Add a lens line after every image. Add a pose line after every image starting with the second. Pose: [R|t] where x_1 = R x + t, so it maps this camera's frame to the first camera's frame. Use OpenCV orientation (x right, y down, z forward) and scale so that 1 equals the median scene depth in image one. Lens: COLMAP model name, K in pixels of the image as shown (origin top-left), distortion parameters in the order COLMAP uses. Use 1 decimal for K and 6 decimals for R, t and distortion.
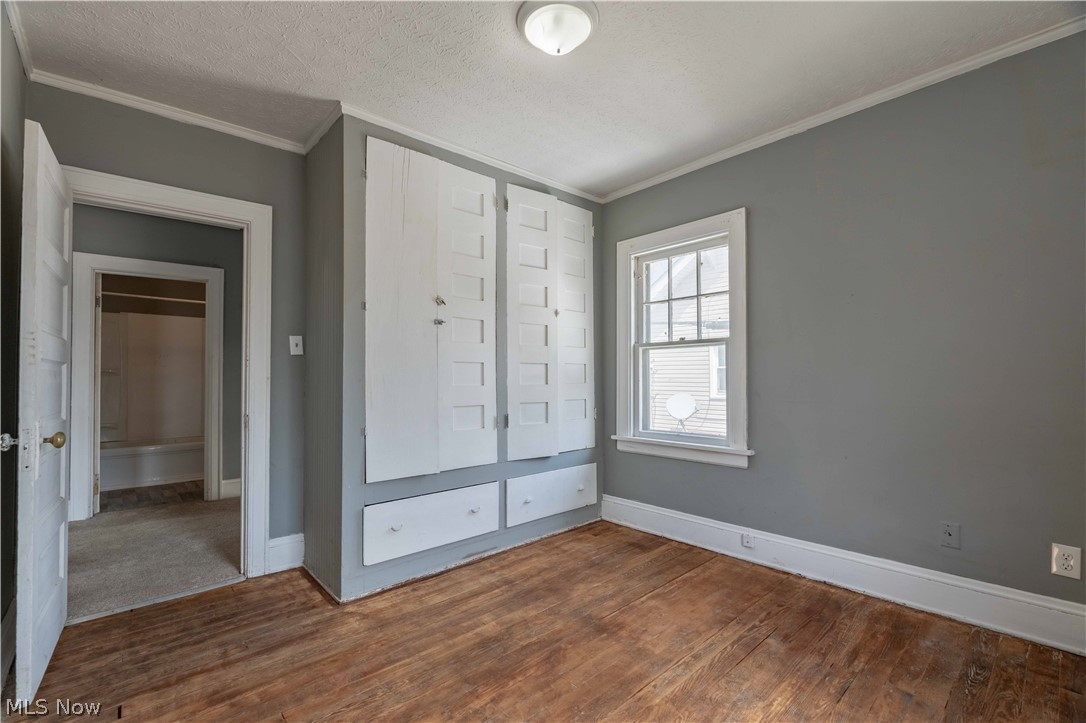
lens RADIAL K [[476.2, 0, 549.8], [0, 476.2, 372.2], [0, 0, 1]] dist [-0.003070, -0.000214]
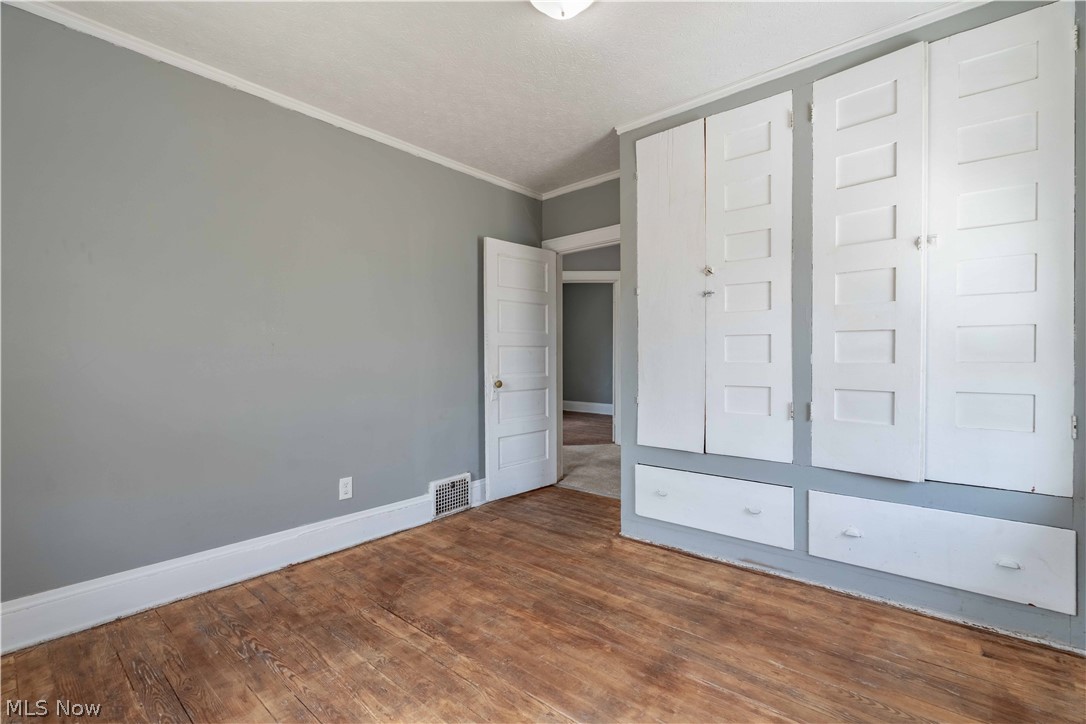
lens RADIAL K [[484.4, 0, 540.0], [0, 484.4, 363.9], [0, 0, 1]] dist [-0.001355, 0.000035]
pose [[0.118957, 0.022020, -0.992655, 0.701443], [0.021818, 0.999455, 0.024785, 0.001040], [0.992660, -0.024606, 0.118411, 0.580868]]
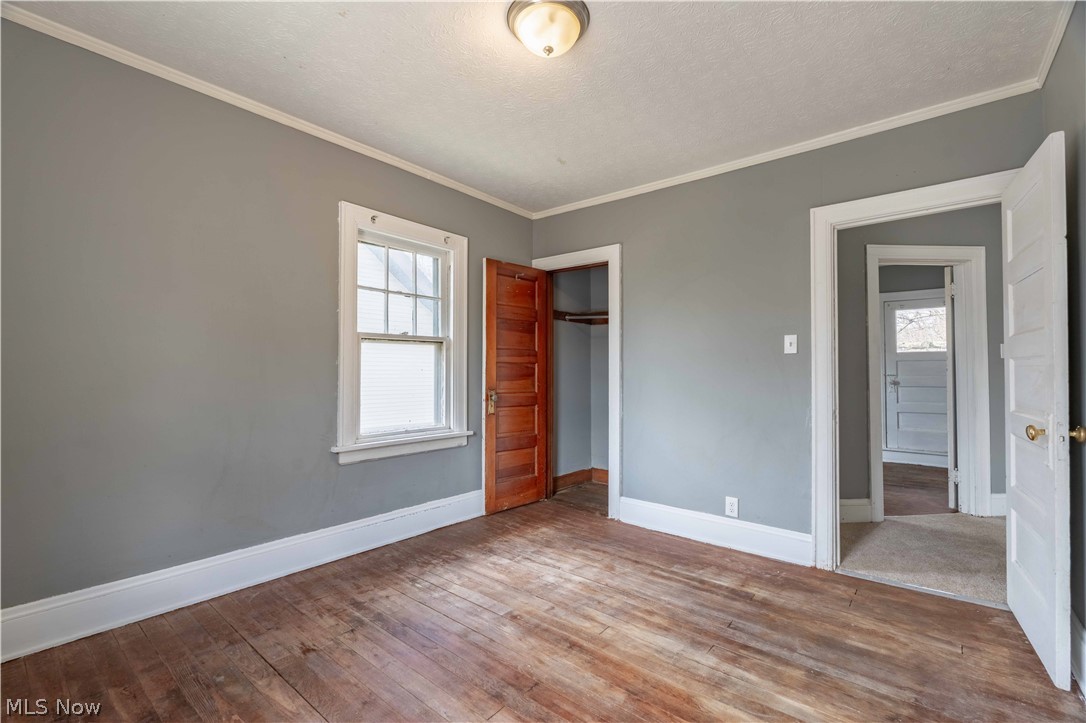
lens RADIAL K [[484.4, 0, 540.0], [0, 484.4, 363.4], [0, 0, 1]] dist [-0.001355, 0.000035]
pose [[-0.158346, 0.022749, 0.987122, -0.969399], [-0.013807, 0.999586, -0.025251, 0.015731], [-0.987287, -0.017628, -0.157967, 1.105946]]
